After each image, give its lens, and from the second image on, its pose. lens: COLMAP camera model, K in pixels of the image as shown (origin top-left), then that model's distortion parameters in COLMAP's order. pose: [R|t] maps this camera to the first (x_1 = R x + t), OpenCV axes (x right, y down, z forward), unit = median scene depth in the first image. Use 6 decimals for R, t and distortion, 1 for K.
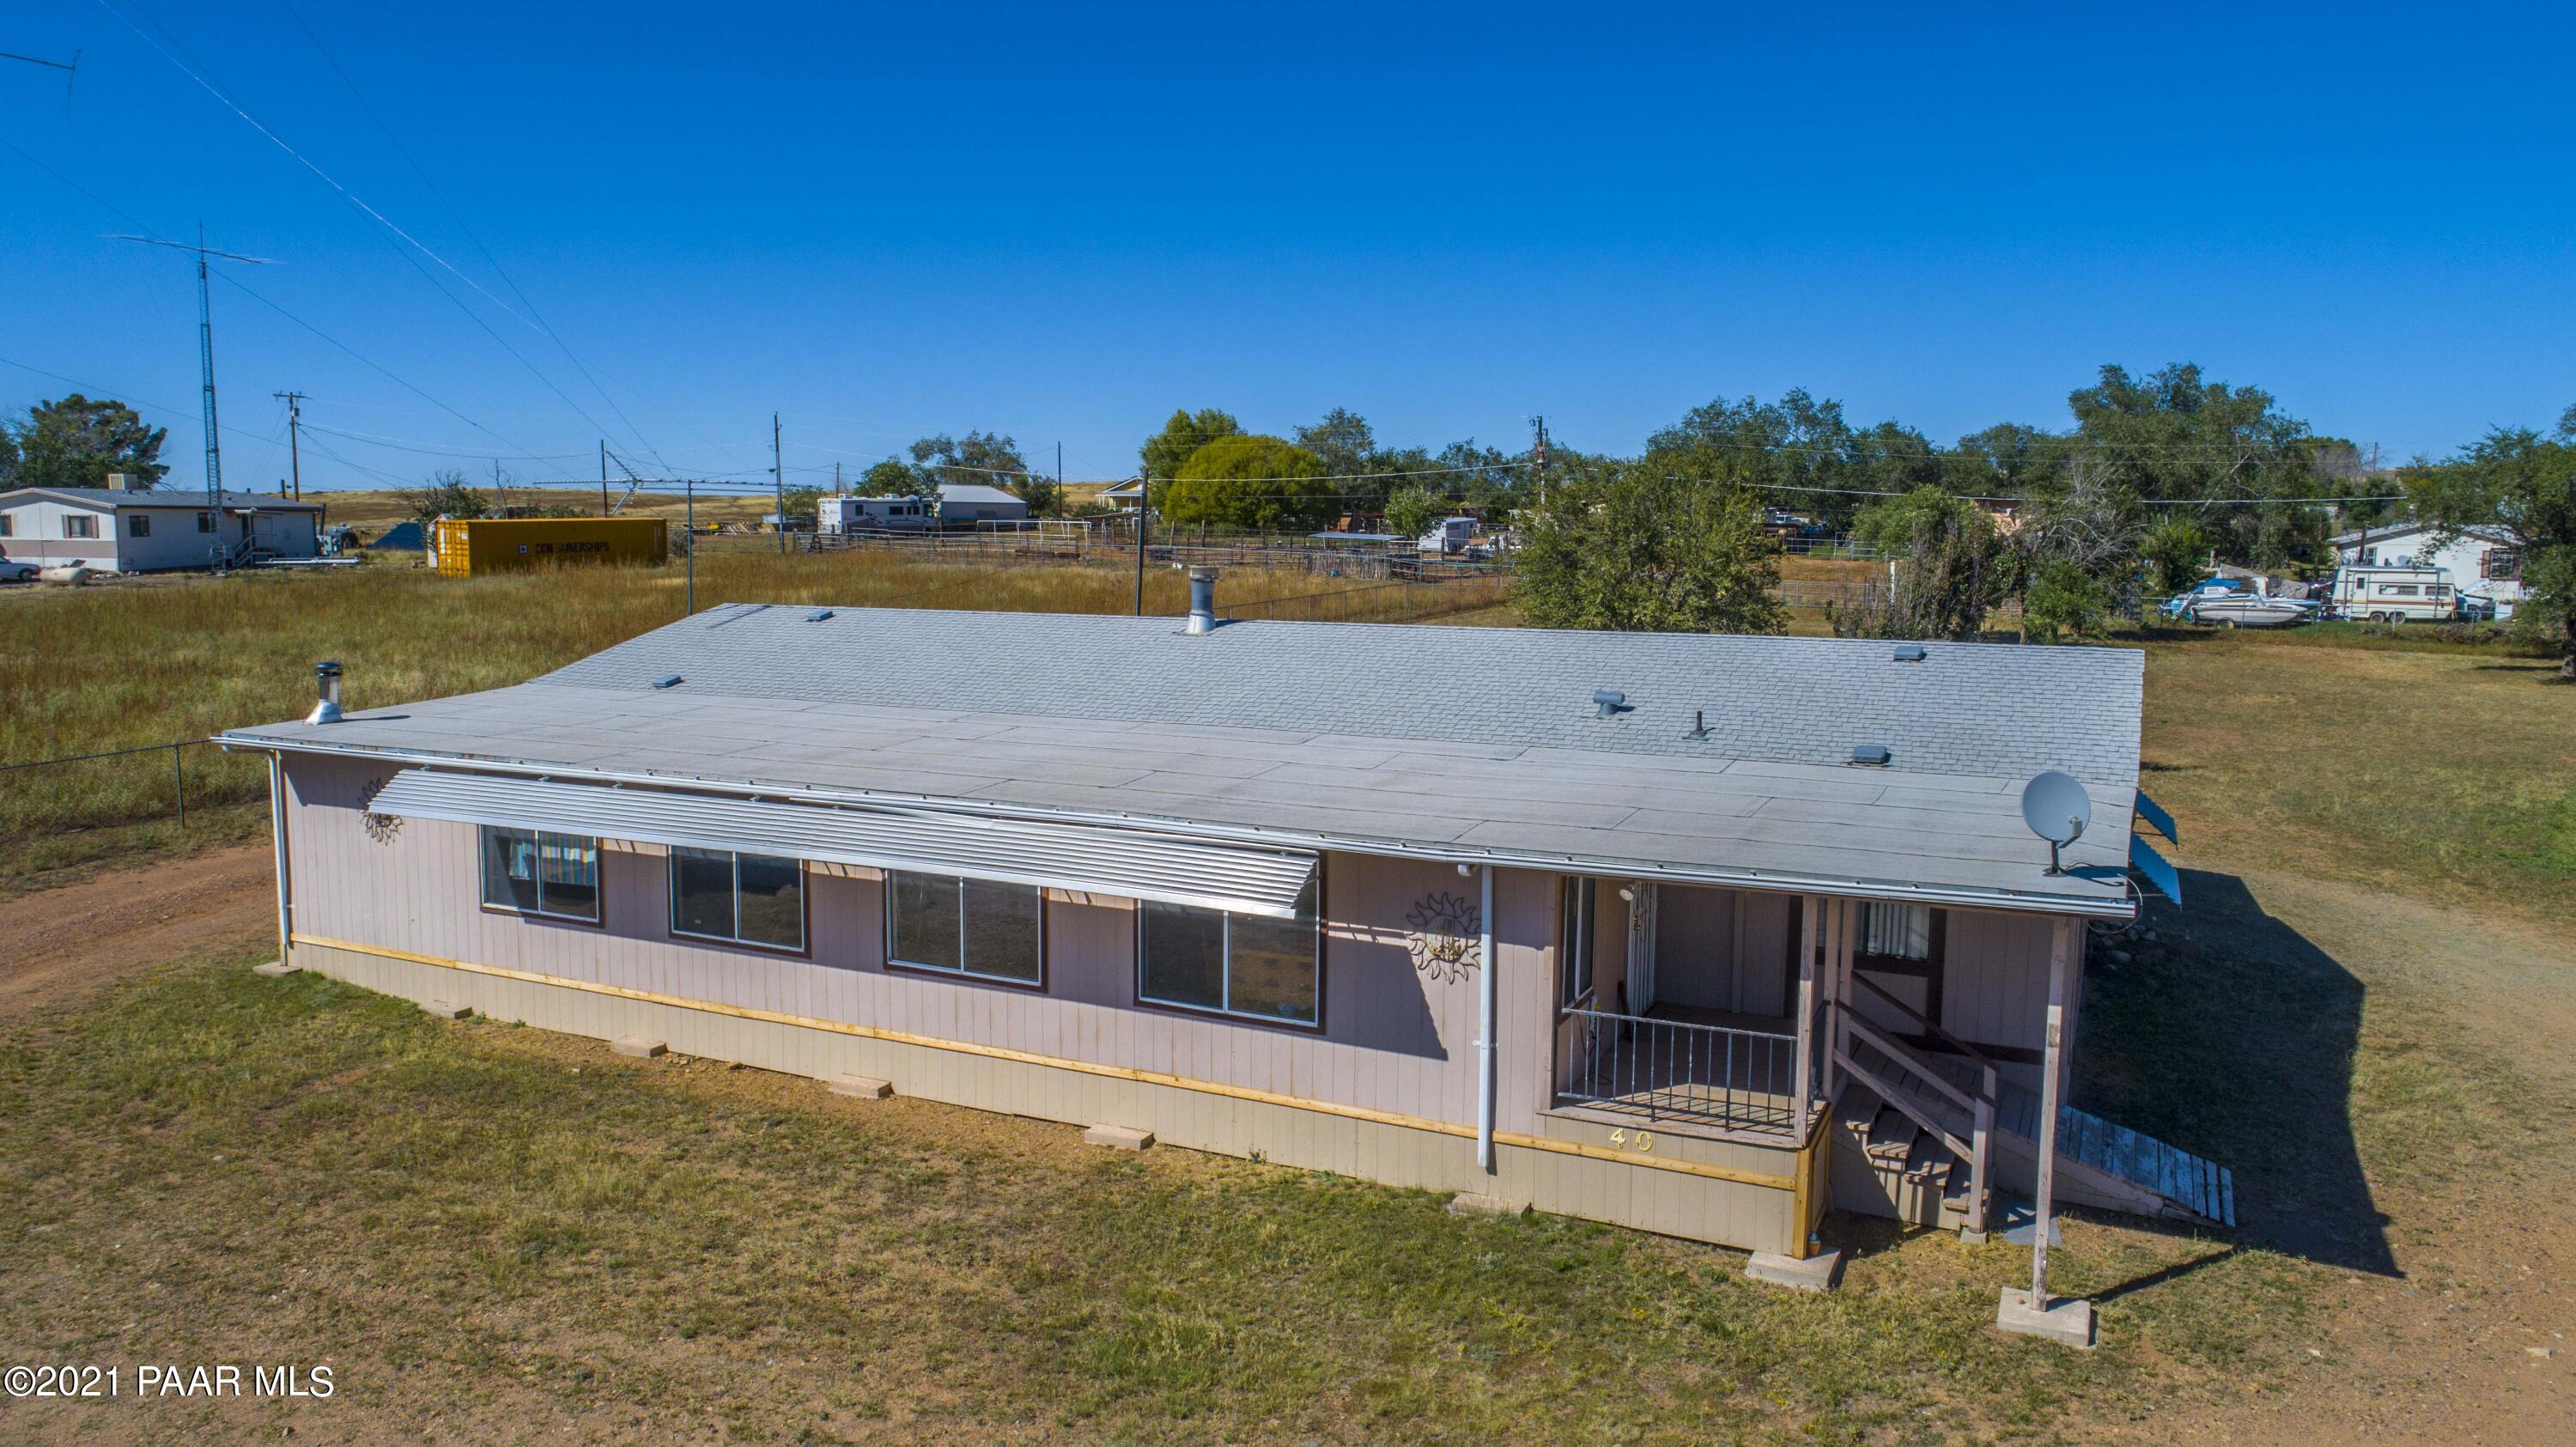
lens RADIAL K [[1740.6, 0, 1288.0], [0, 1740.6, 723.5], [0, 0, 1]] dist [-0.008518, 0.008145]
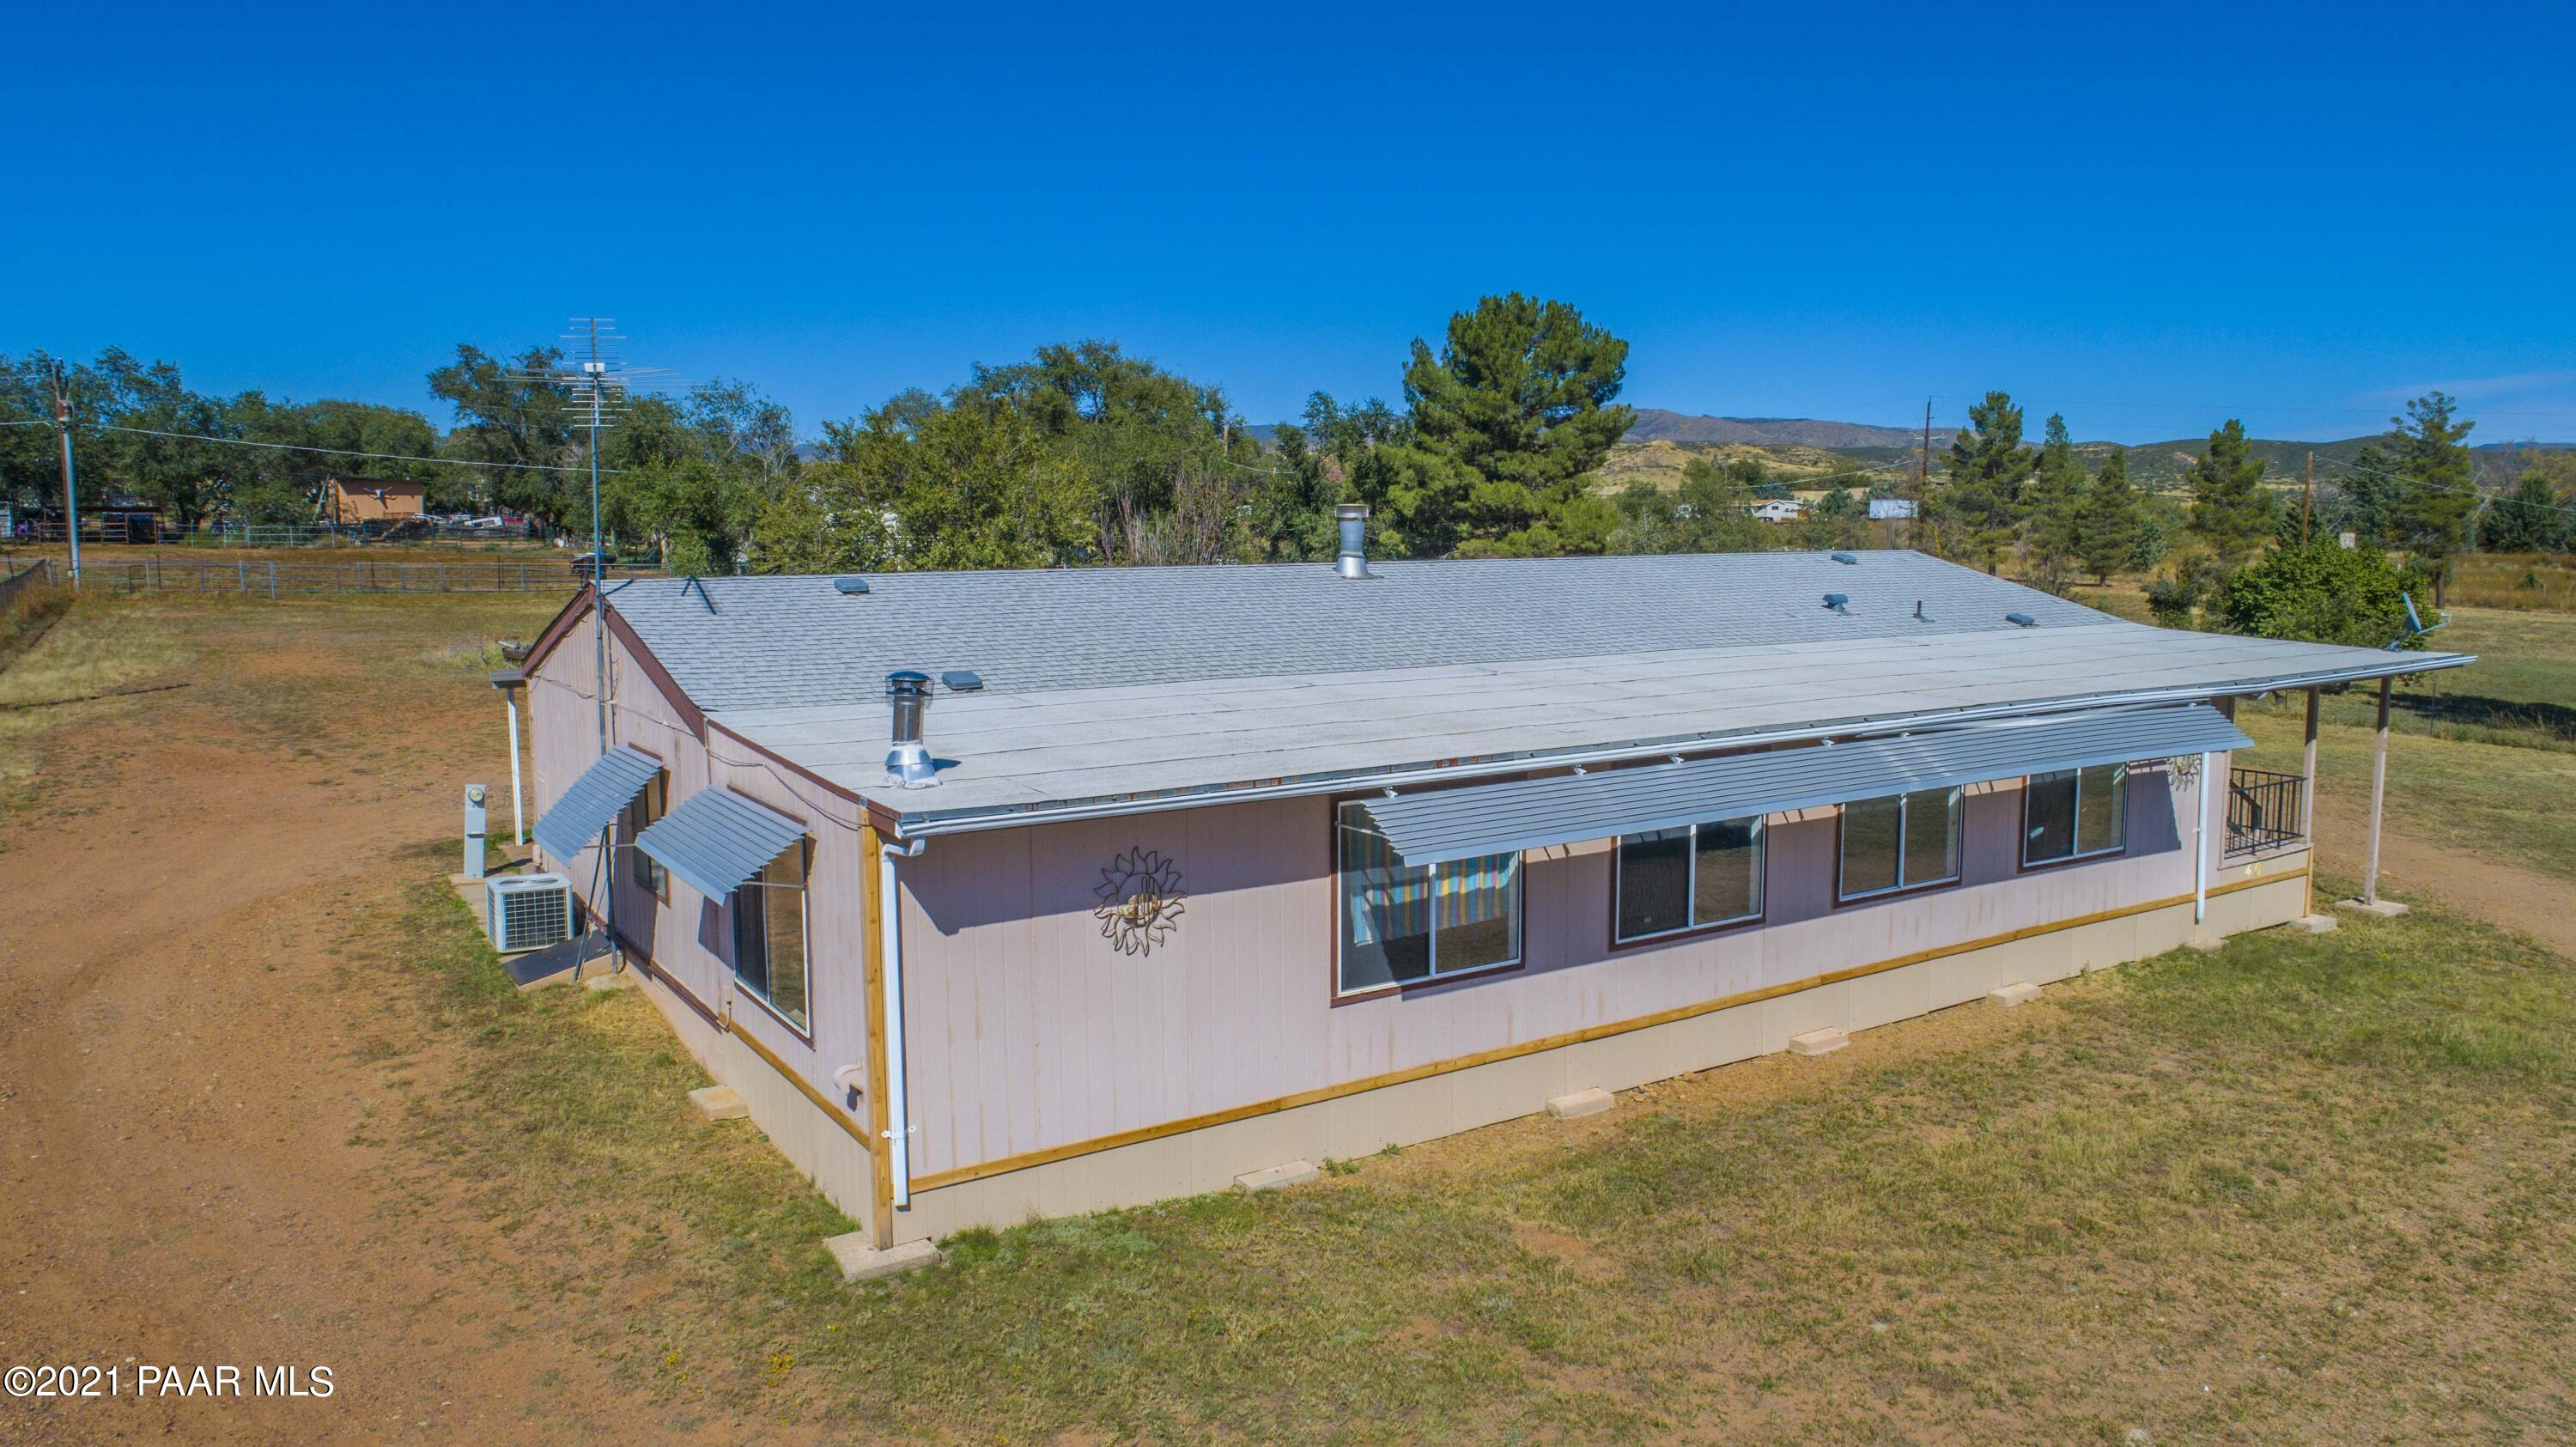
lens RADIAL K [[1740.6, 0, 1288.0], [0, 1740.6, 723.5], [0, 0, 1]] dist [-0.008518, 0.008145]
pose [[0.511133, -0.109395, 0.852512, -1.091514], [0.105671, 0.992341, 0.063981, -0.047960], [-0.852981, 0.057383, 0.518778, 0.693853]]
